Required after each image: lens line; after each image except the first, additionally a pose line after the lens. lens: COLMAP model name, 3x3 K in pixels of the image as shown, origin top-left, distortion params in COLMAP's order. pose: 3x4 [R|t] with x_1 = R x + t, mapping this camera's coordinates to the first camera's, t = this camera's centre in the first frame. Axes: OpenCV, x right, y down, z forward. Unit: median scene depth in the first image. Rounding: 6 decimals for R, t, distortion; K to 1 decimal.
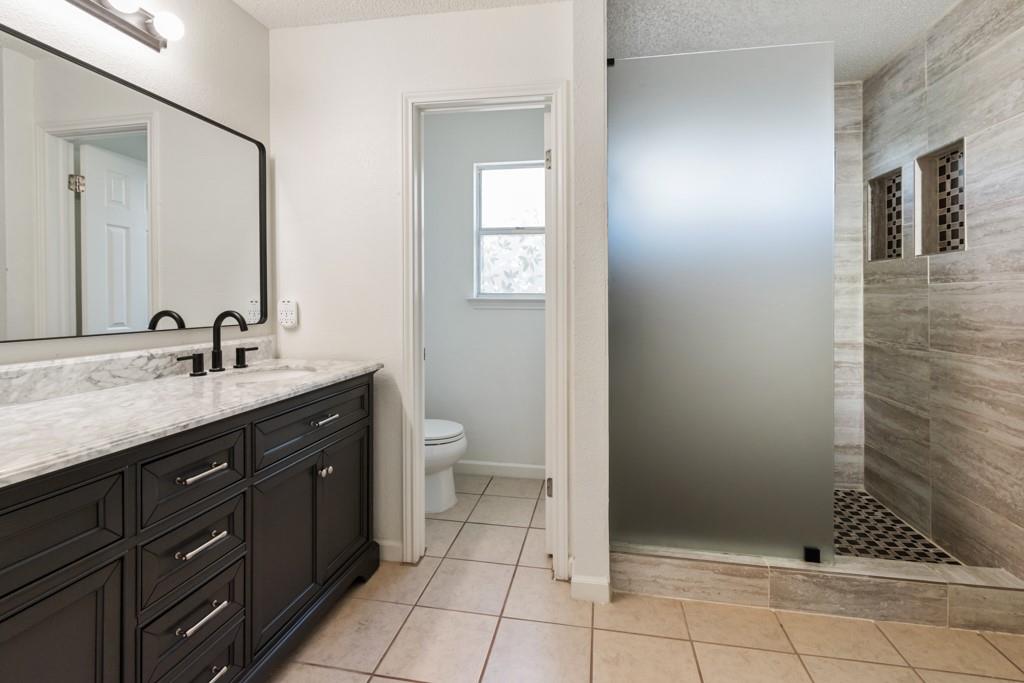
lens RADIAL K [[468.5, 0, 516.5], [0, 468.5, 303.8], [0, 0, 1]] dist [-0.000134, 0.000074]
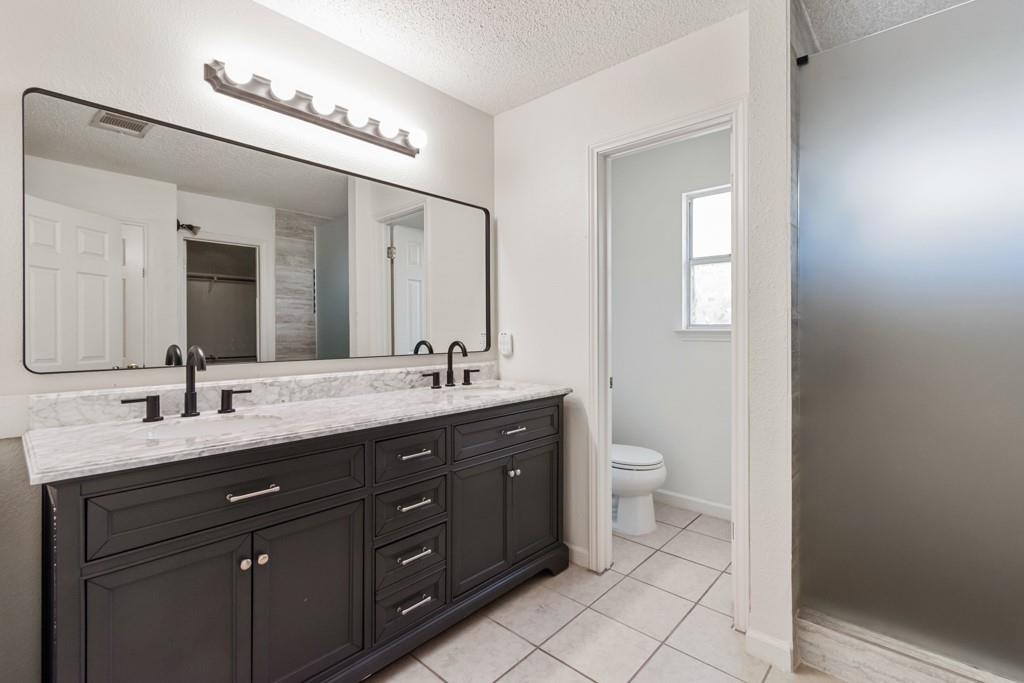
lens RADIAL K [[458.4, 0, 513.2], [0, 458.4, 336.2], [0, 0, 1]] dist [-0.000888, -0.000127]
pose [[0.848857, 0.000724, -0.528622, 0.197498], [0.000386, 0.999998, 0.001990, -0.001368], [0.528623, -0.001894, 0.848855, -0.015342]]
